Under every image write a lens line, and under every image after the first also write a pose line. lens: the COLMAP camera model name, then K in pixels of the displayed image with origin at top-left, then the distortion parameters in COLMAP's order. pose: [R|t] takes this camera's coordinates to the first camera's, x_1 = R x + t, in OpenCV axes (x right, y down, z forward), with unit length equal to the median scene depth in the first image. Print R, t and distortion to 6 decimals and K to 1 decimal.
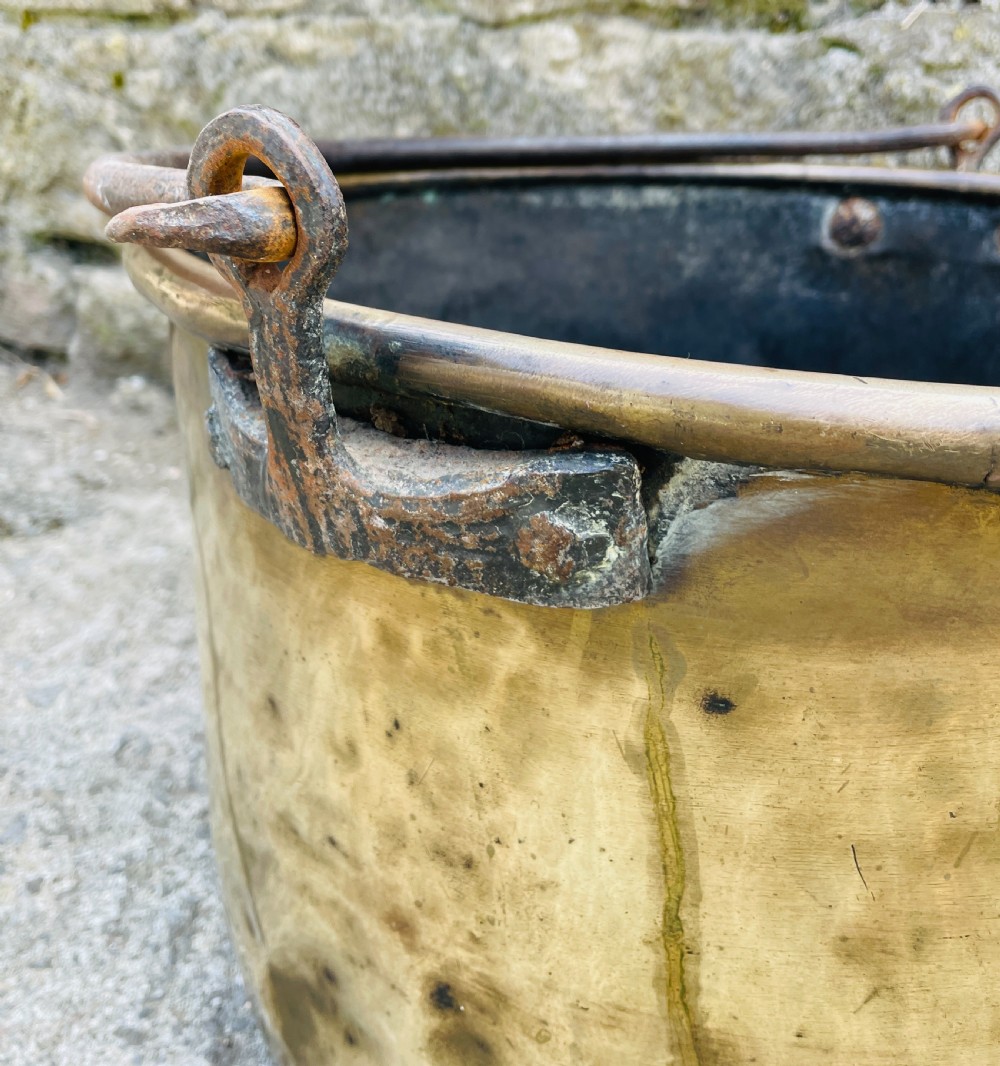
lens RADIAL K [[1115.8, 0, 459.2], [0, 1115.8, 348.0], [0, 0, 1]] dist [0.074521, -0.124405]
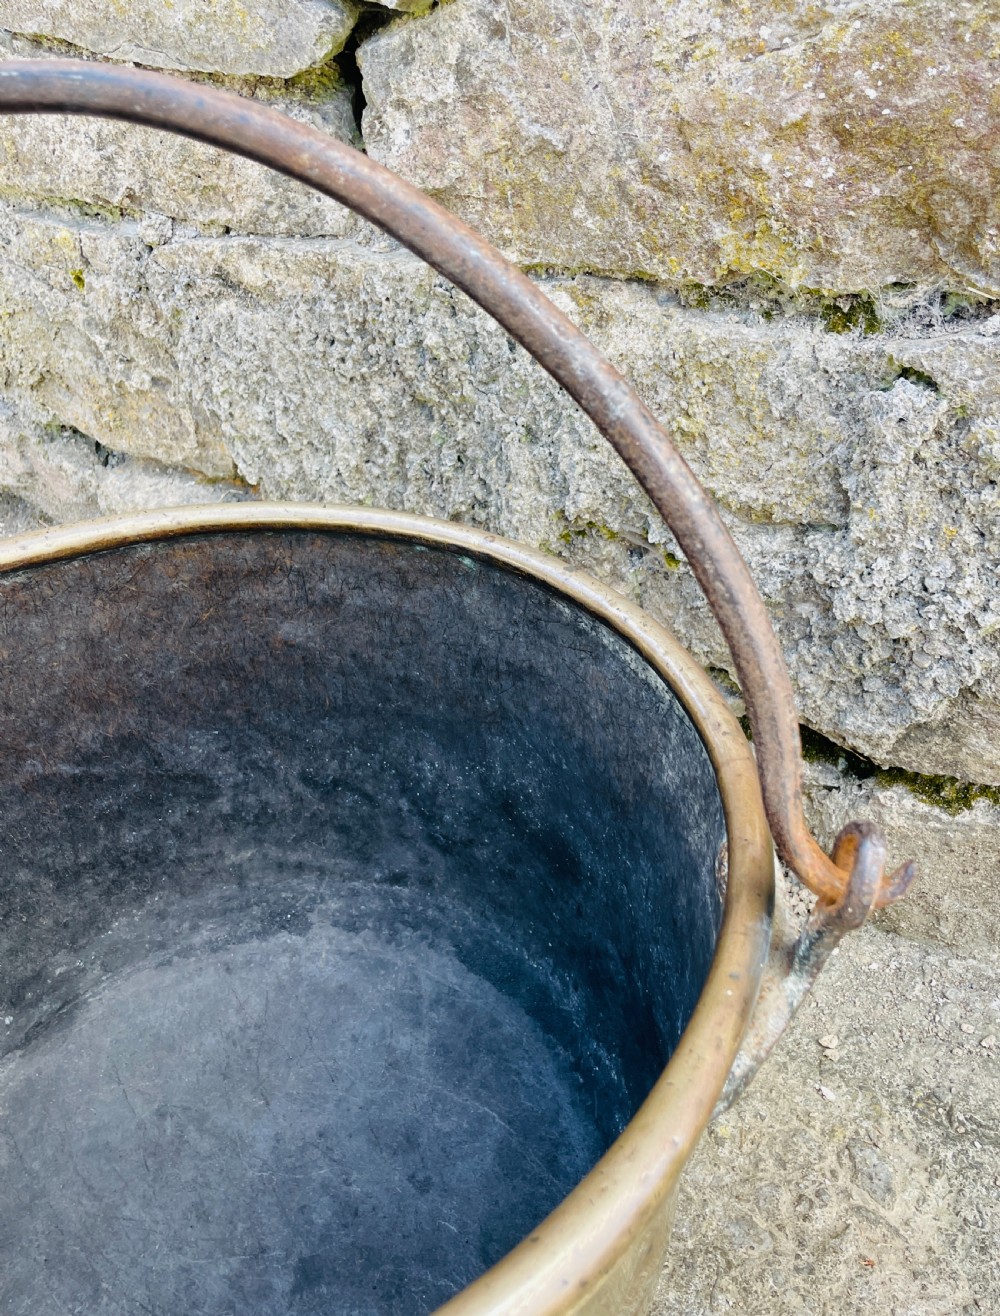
lens RADIAL K [[1099.5, 0, 521.2], [0, 1099.5, 633.1], [0, 0, 1]] dist [0.096443, -0.150795]
pose [[0.983863, 0.059076, -0.168892, 0.226975], [0.005045, 0.934386, 0.356226, -0.368275], [0.178855, -0.351329, 0.919010, 0.264250]]
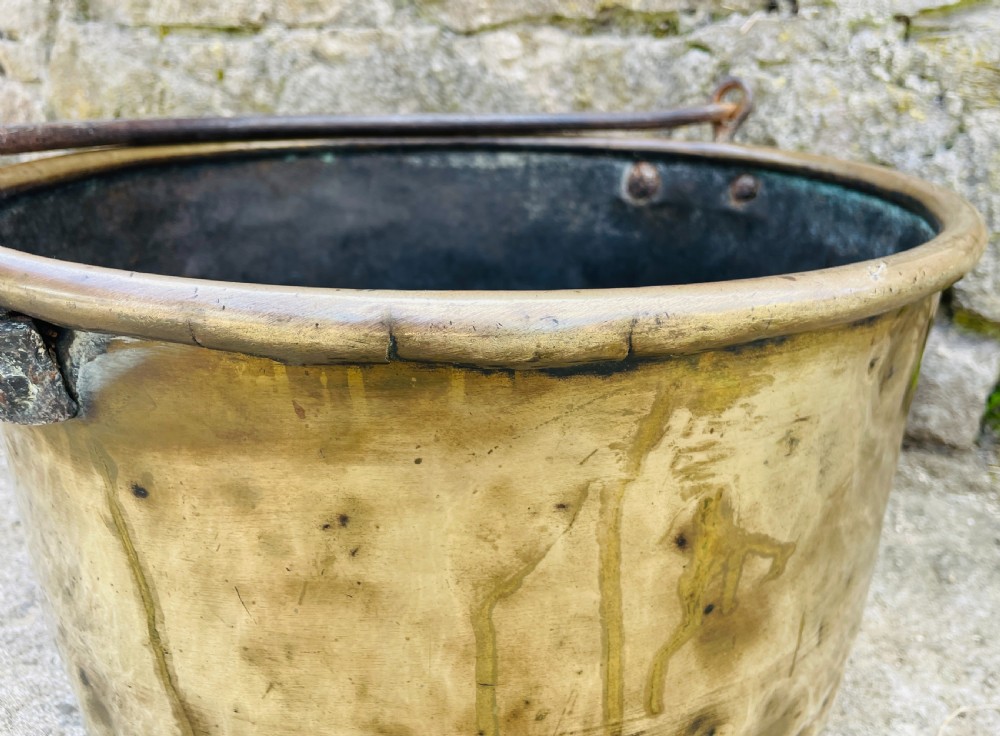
lens RADIAL K [[815.1, 0, 534.3], [0, 815.1, 332.0], [0, 0, 1]] dist [0.075082, -0.120952]
pose [[0.995537, 0.023784, -0.091327, 0.243542], [-0.017478, 0.997447, 0.069246, 0.004693], [0.092741, -0.067340, 0.993411, -0.010887]]
